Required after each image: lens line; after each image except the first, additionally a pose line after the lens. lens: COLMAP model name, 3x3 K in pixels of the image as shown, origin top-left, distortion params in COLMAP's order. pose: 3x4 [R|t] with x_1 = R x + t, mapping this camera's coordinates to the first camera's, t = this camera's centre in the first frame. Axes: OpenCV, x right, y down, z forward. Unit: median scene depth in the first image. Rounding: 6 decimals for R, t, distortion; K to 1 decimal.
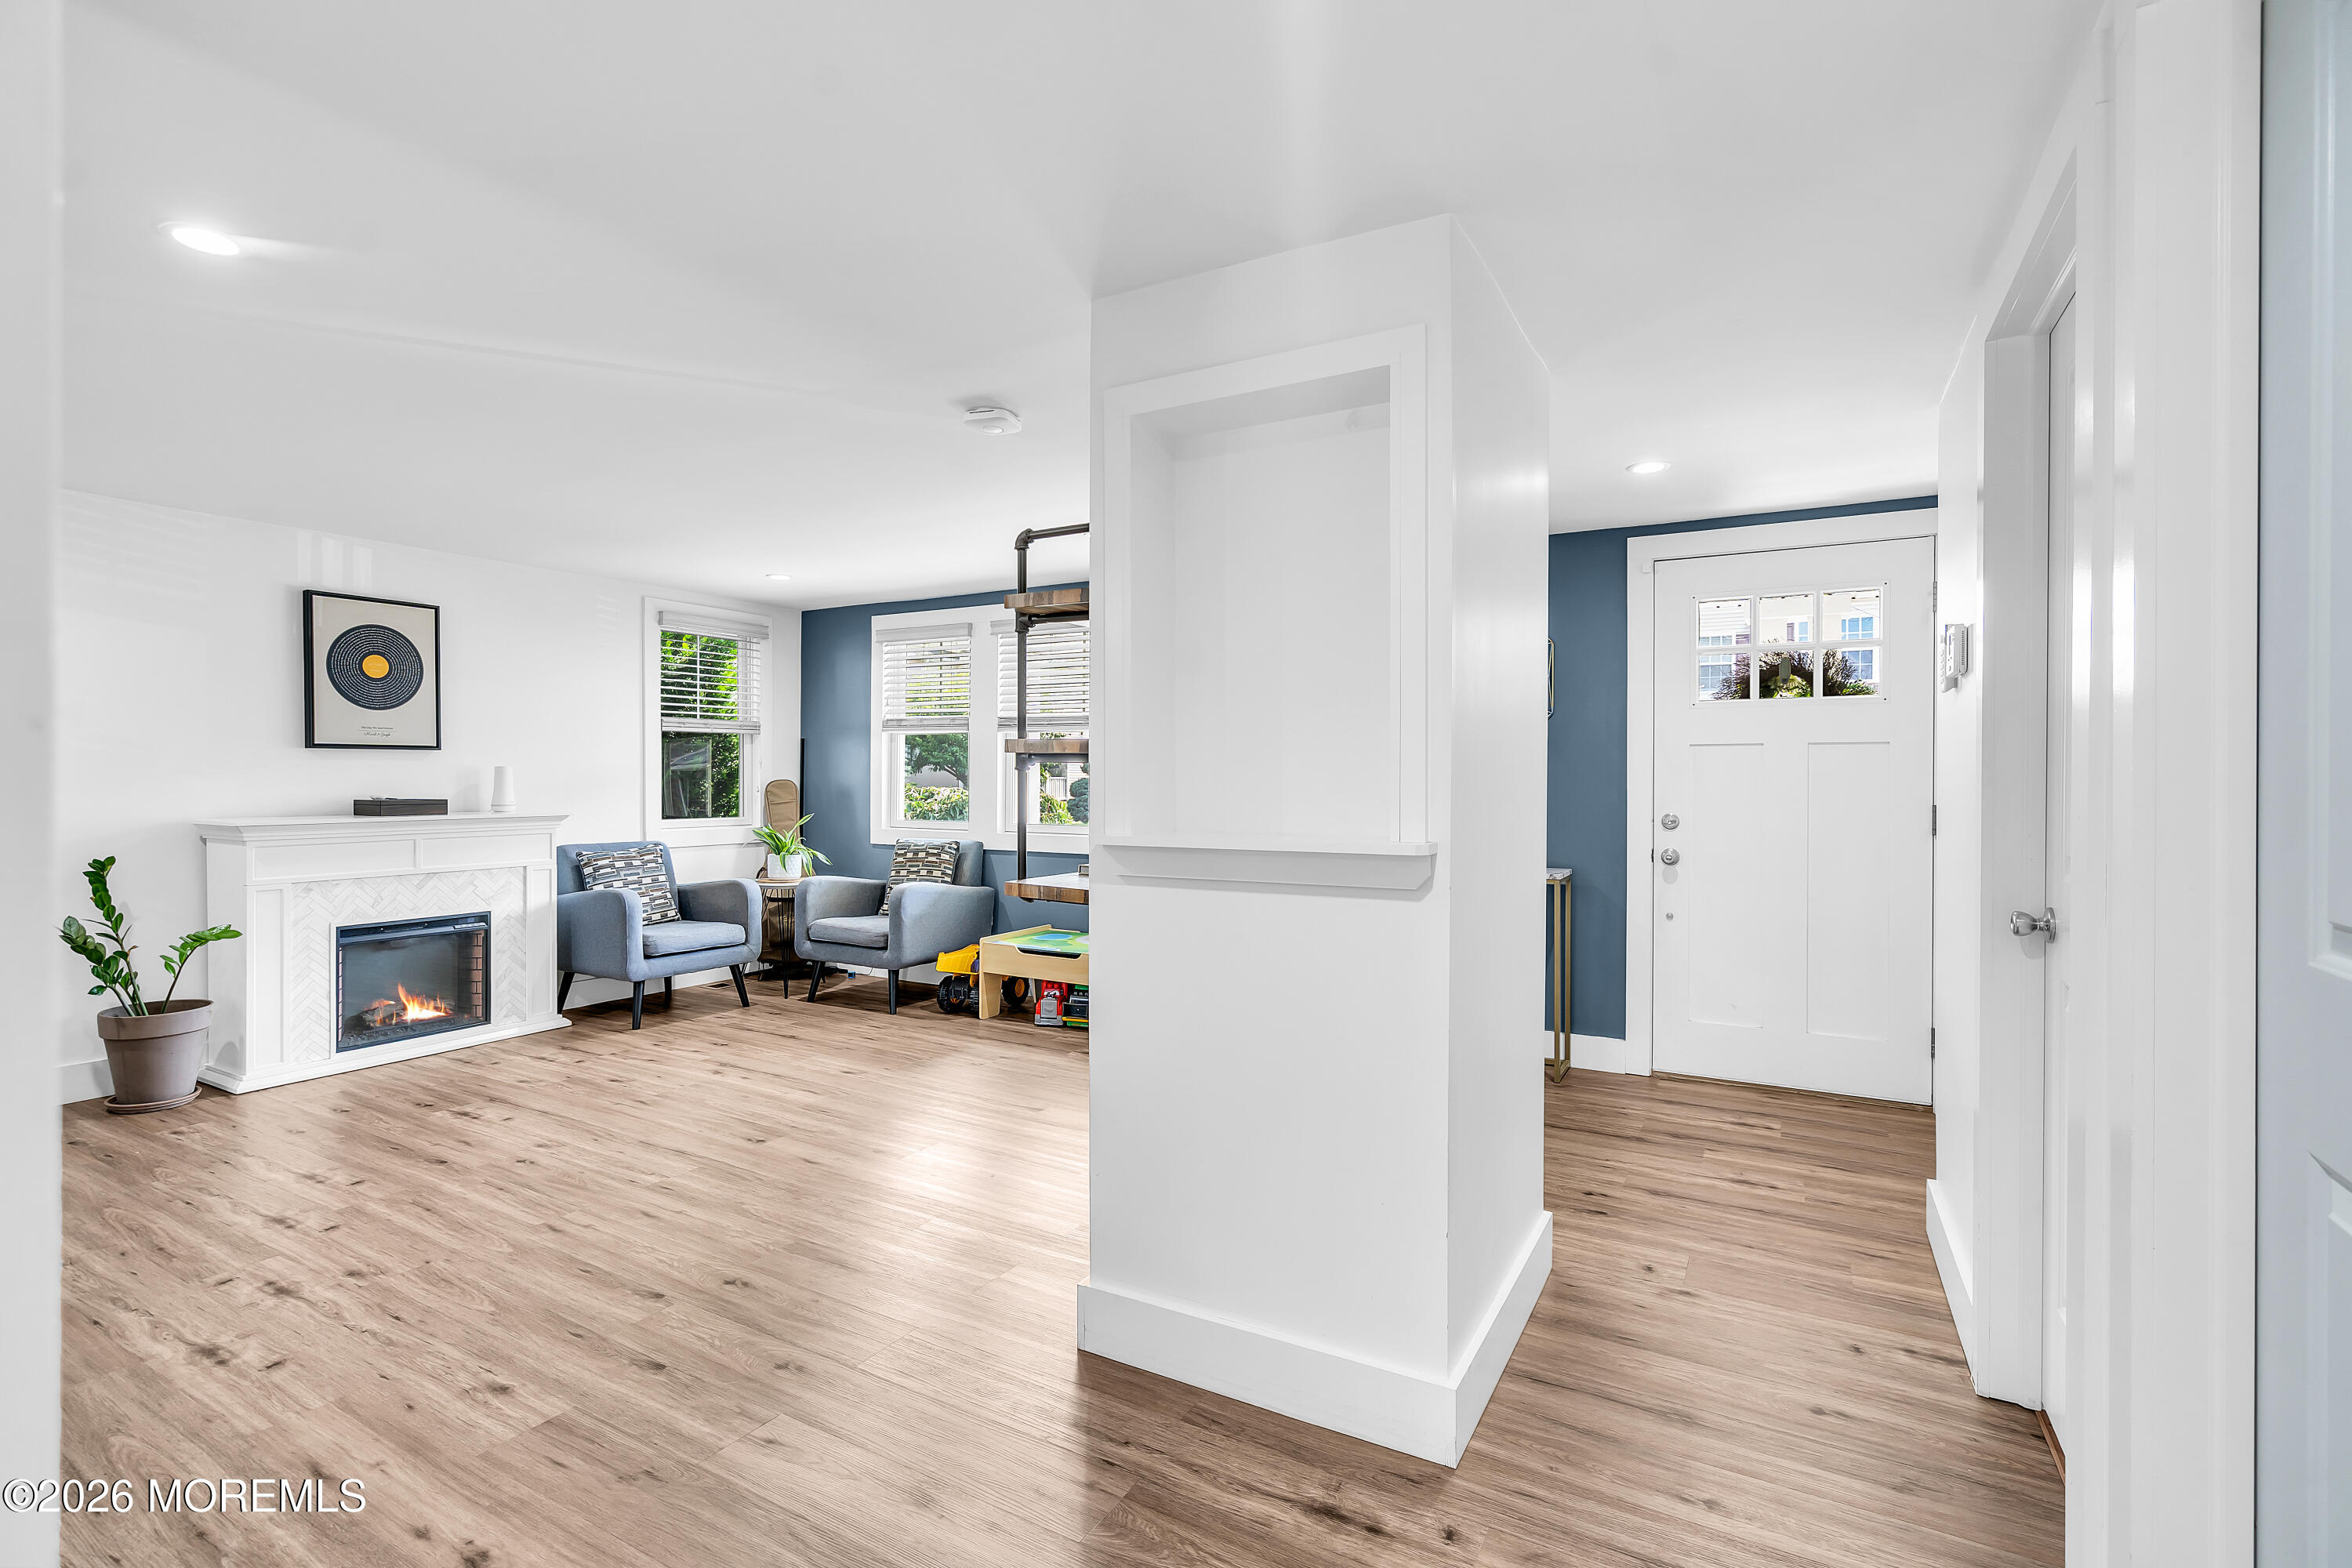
lens RADIAL K [[1073.4, 0, 1165.1], [0, 1073.4, 778.7], [0, 0, 1]] dist [-0.001886, 0.001525]
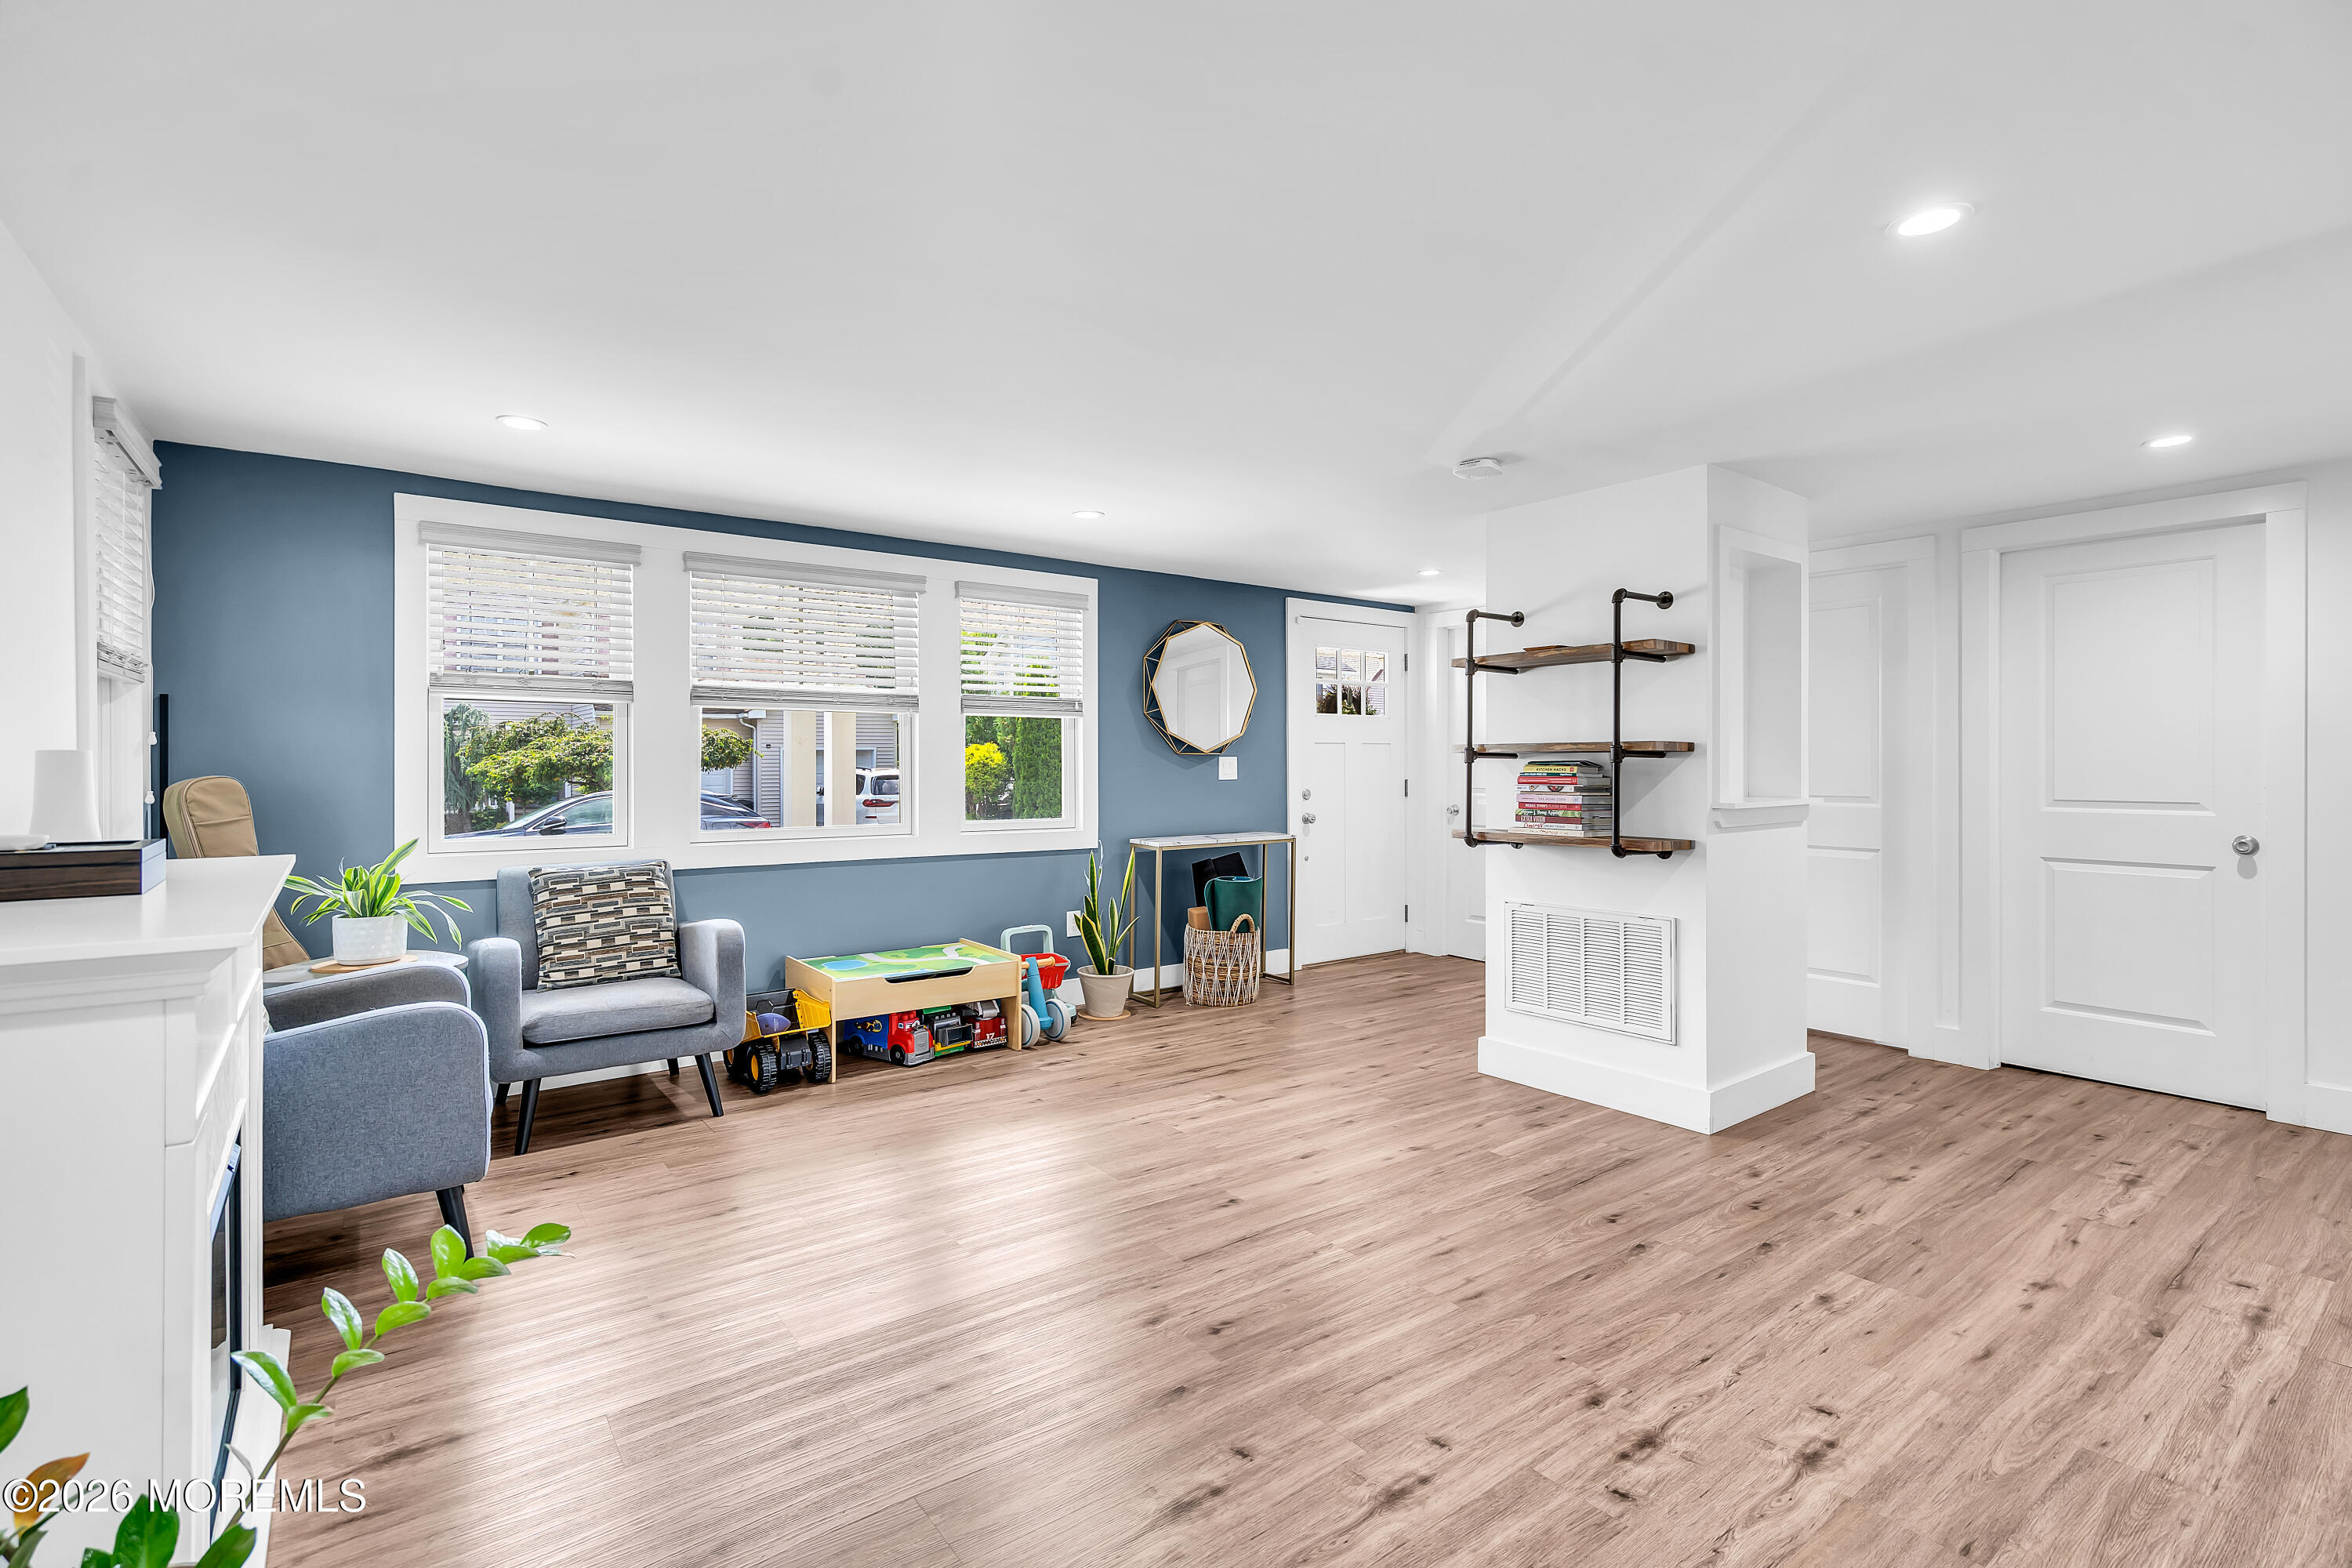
lens RADIAL K [[1073.4, 0, 1169.7], [0, 1073.4, 763.6], [0, 0, 1]] dist [-0.001886, 0.001525]
pose [[0.395460, -0.003236, 0.918477, -0.986340], [0.002880, 0.999993, 0.002283, -0.007588], [-0.918479, 0.001742, 0.395467, 0.598039]]
